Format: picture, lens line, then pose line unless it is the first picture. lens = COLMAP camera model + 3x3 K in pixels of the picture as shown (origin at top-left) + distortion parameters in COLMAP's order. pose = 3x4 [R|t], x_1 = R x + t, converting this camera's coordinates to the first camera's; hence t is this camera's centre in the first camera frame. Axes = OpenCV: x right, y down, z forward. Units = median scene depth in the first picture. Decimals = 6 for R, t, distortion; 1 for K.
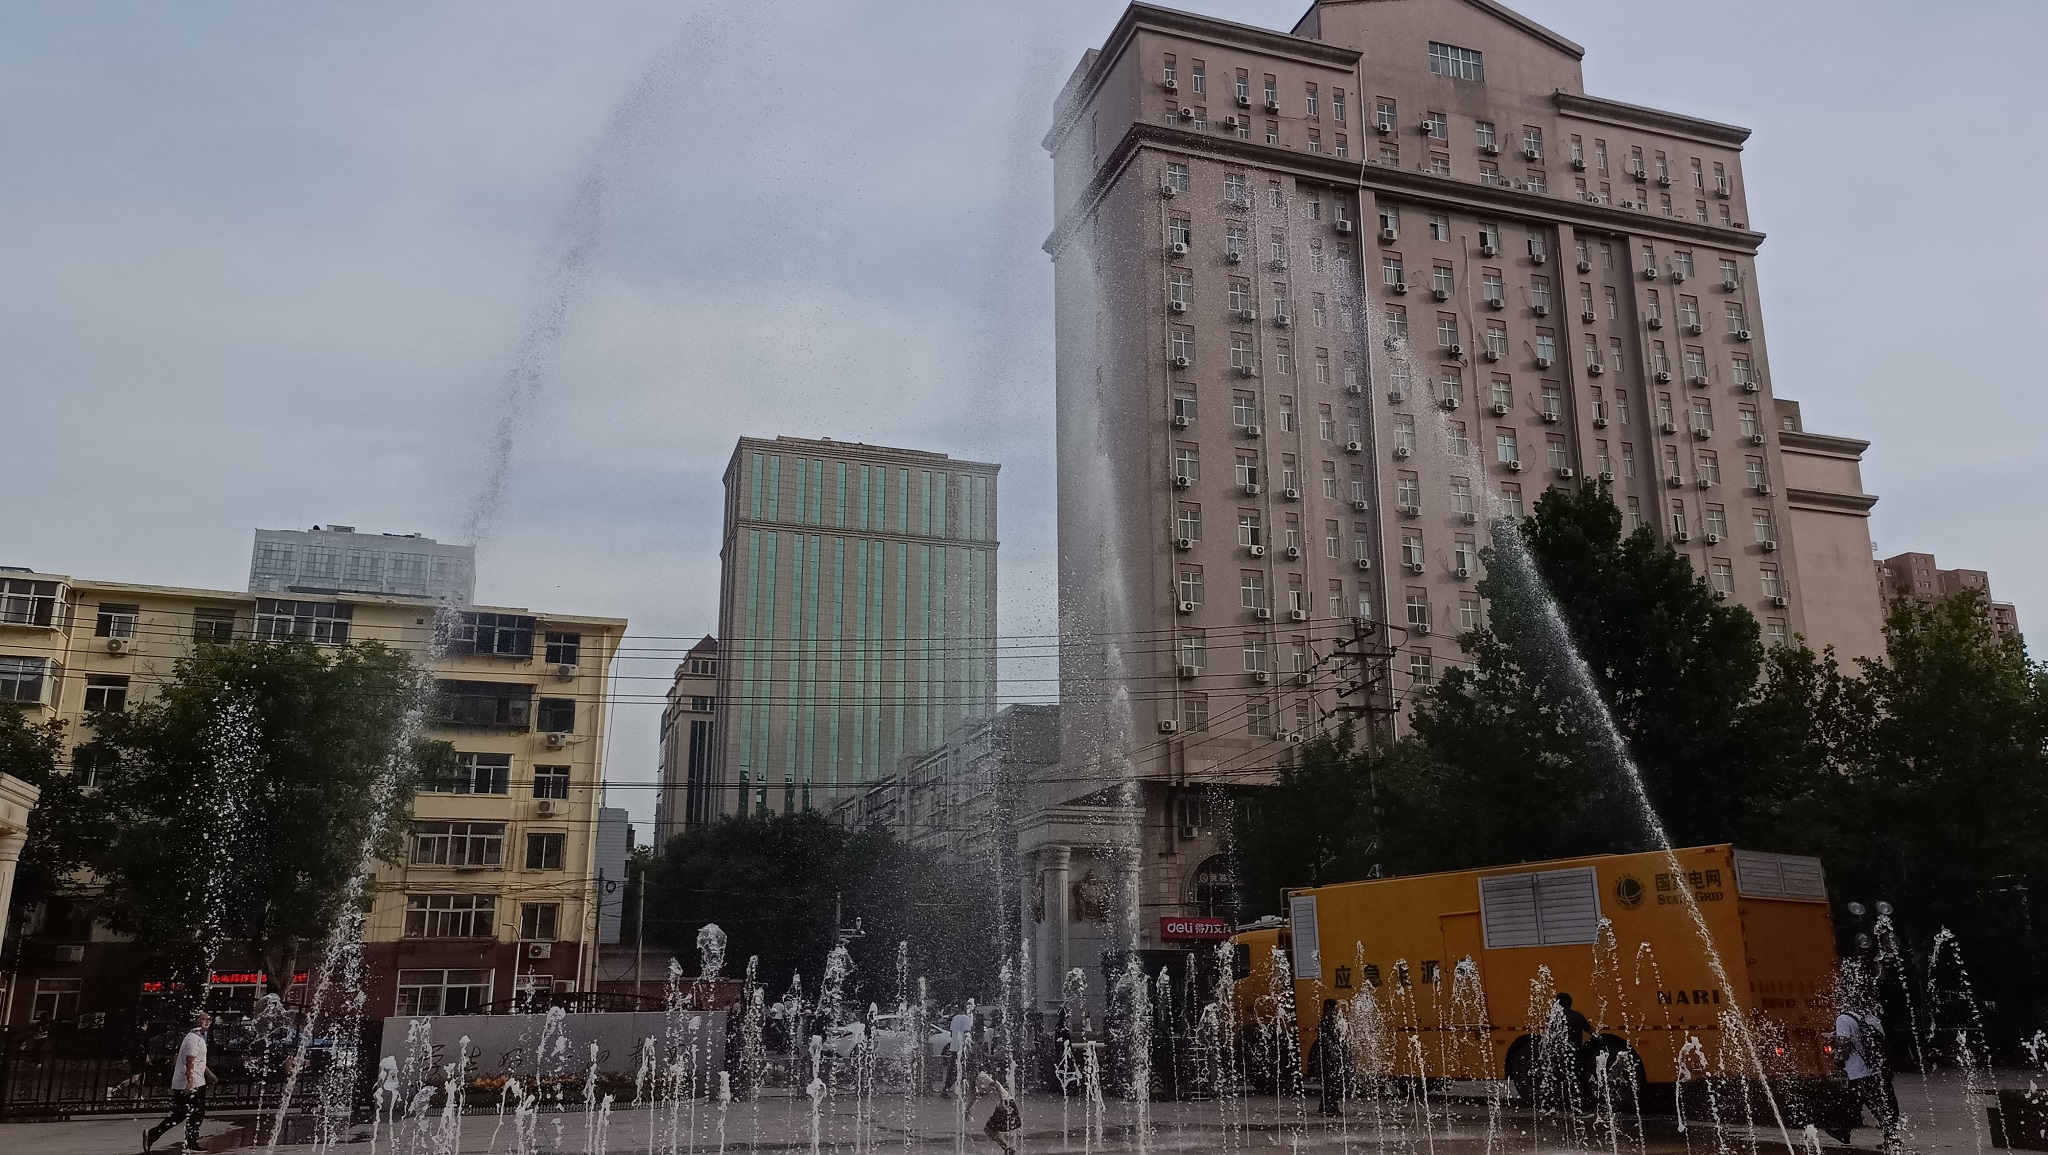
lens RADIAL K [[1535.5, 0, 1027.4], [0, 1535.5, 565.7], [0, 0, 1]] dist [0.020942, -0.007261]
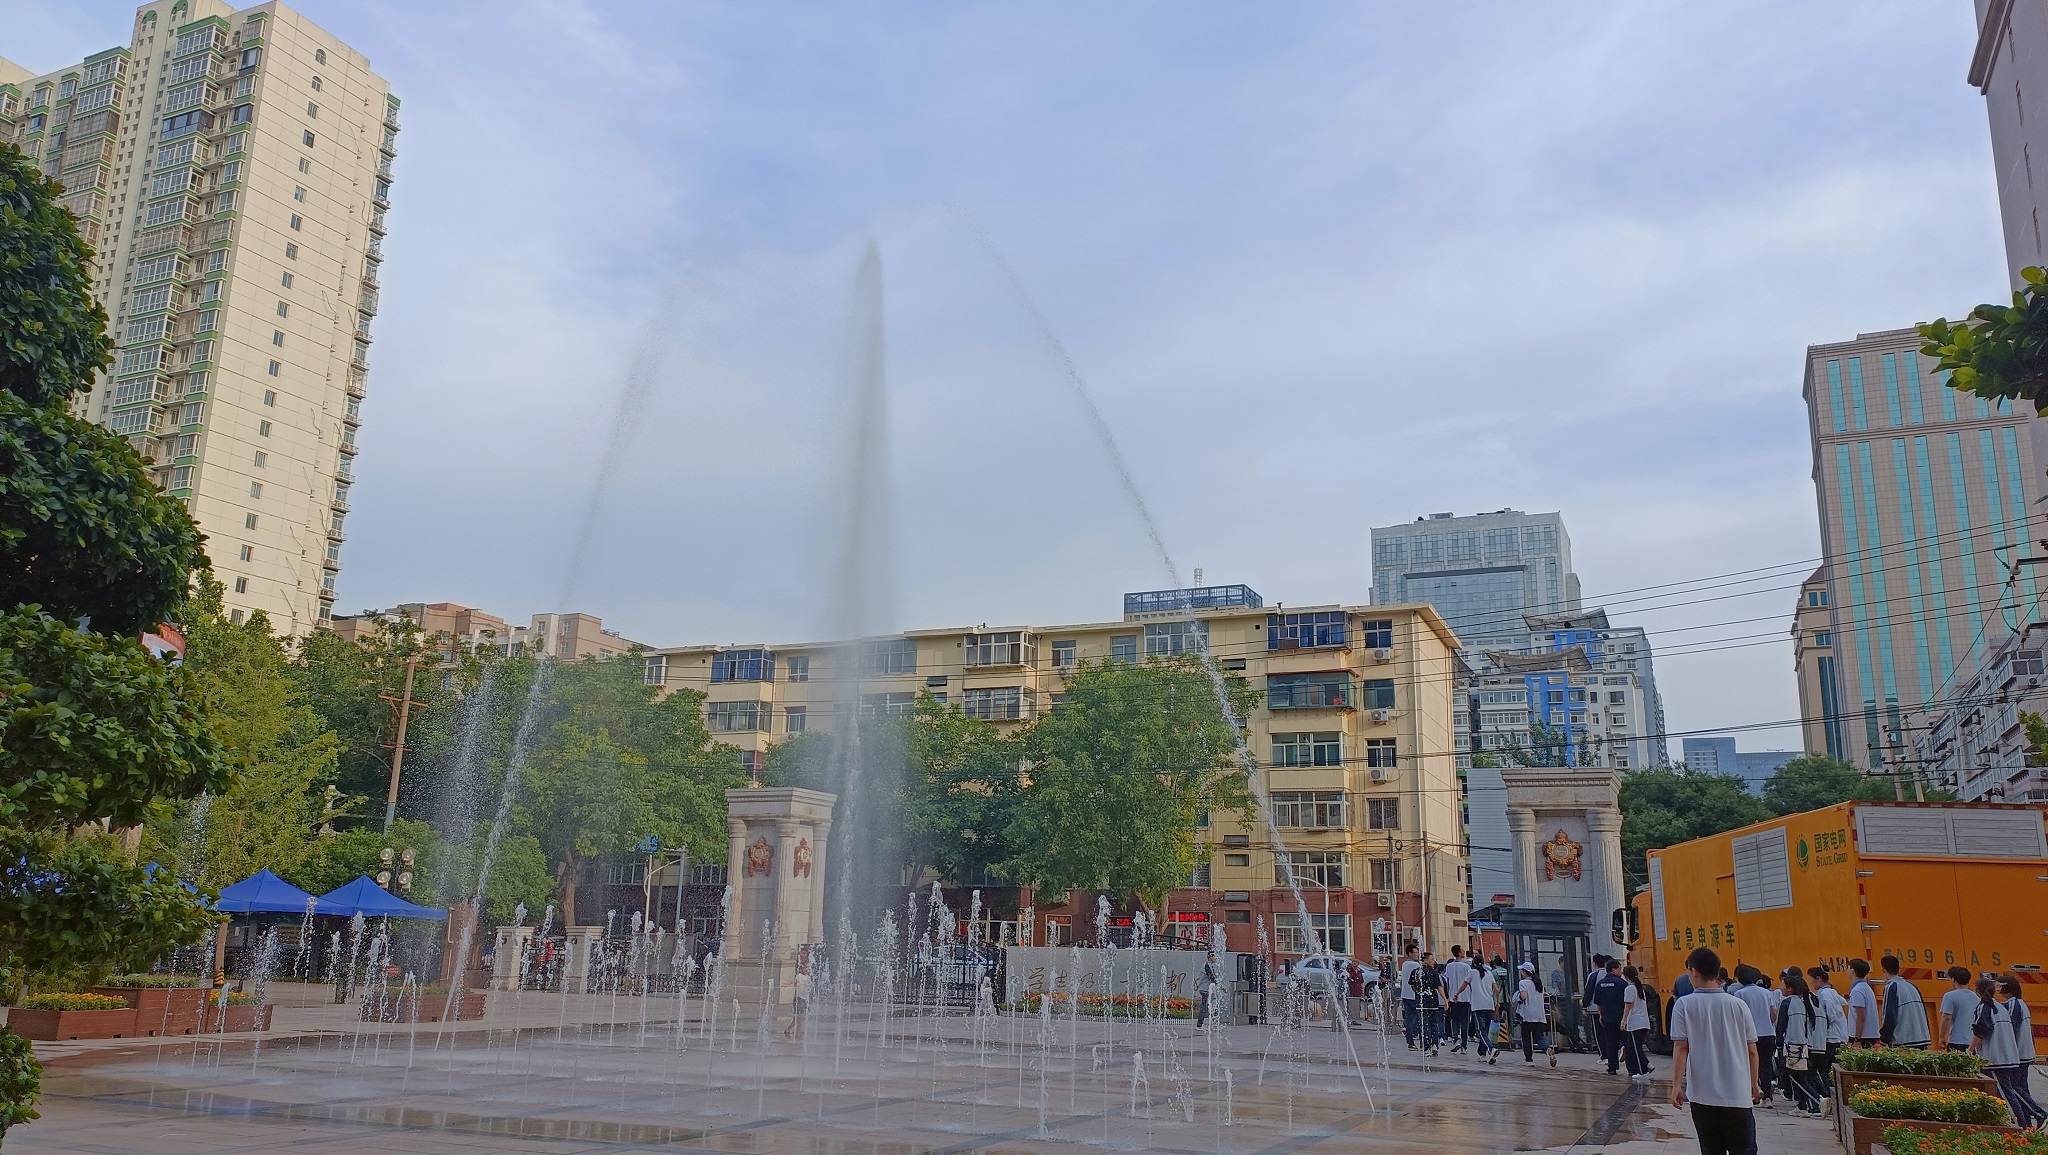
lens RADIAL K [[1535.5, 0, 1028.5], [0, 1535.5, 582.4], [0, 0, 1]] dist [0.020942, -0.007261]
pose [[0.703138, -0.131603, -0.698769, 0.319318], [0.162164, 0.986505, -0.022616, -0.000186], [0.692315, -0.097413, 0.714990, 0.019754]]
